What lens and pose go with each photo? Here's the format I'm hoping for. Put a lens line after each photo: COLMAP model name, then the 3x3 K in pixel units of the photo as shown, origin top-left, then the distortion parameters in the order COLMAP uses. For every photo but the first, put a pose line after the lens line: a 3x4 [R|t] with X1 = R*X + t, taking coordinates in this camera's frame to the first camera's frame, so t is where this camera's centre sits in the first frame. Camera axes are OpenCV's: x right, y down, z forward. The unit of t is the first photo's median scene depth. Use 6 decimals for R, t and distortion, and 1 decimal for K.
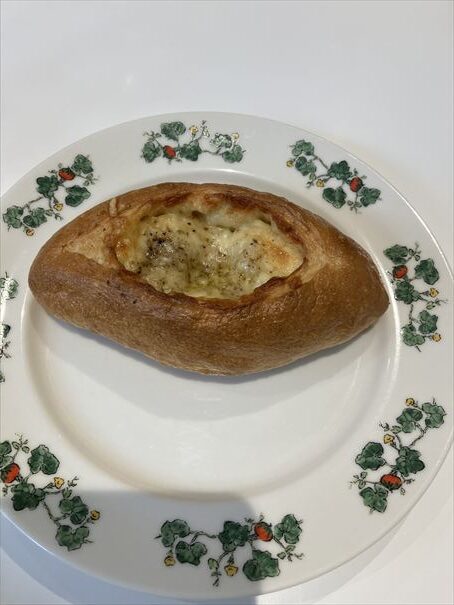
lens RADIAL K [[484.4, 0, 226.4], [0, 484.4, 307.1], [0, 0, 1]] dist [-0.004269, -0.016663]
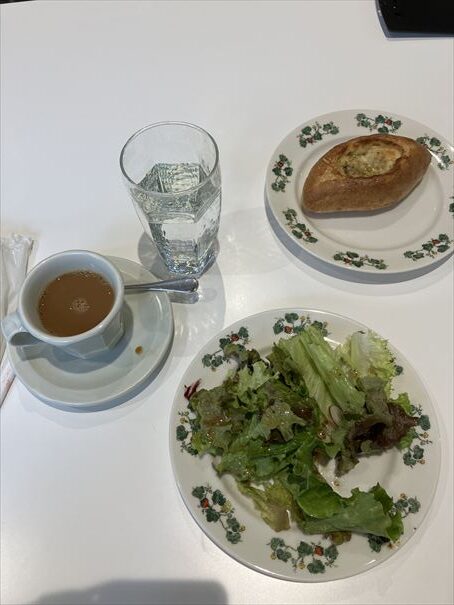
lens RADIAL K [[484.4, 0, 223.7], [0, 484.4, 298.7], [0, 0, 1]] dist [-0.004269, -0.016663]
pose [[0.900508, -0.414812, 0.130446, -1.289559], [0.419405, 0.907758, -0.008649, 0.234899], [-0.114826, 0.062498, 0.991418, -1.345848]]
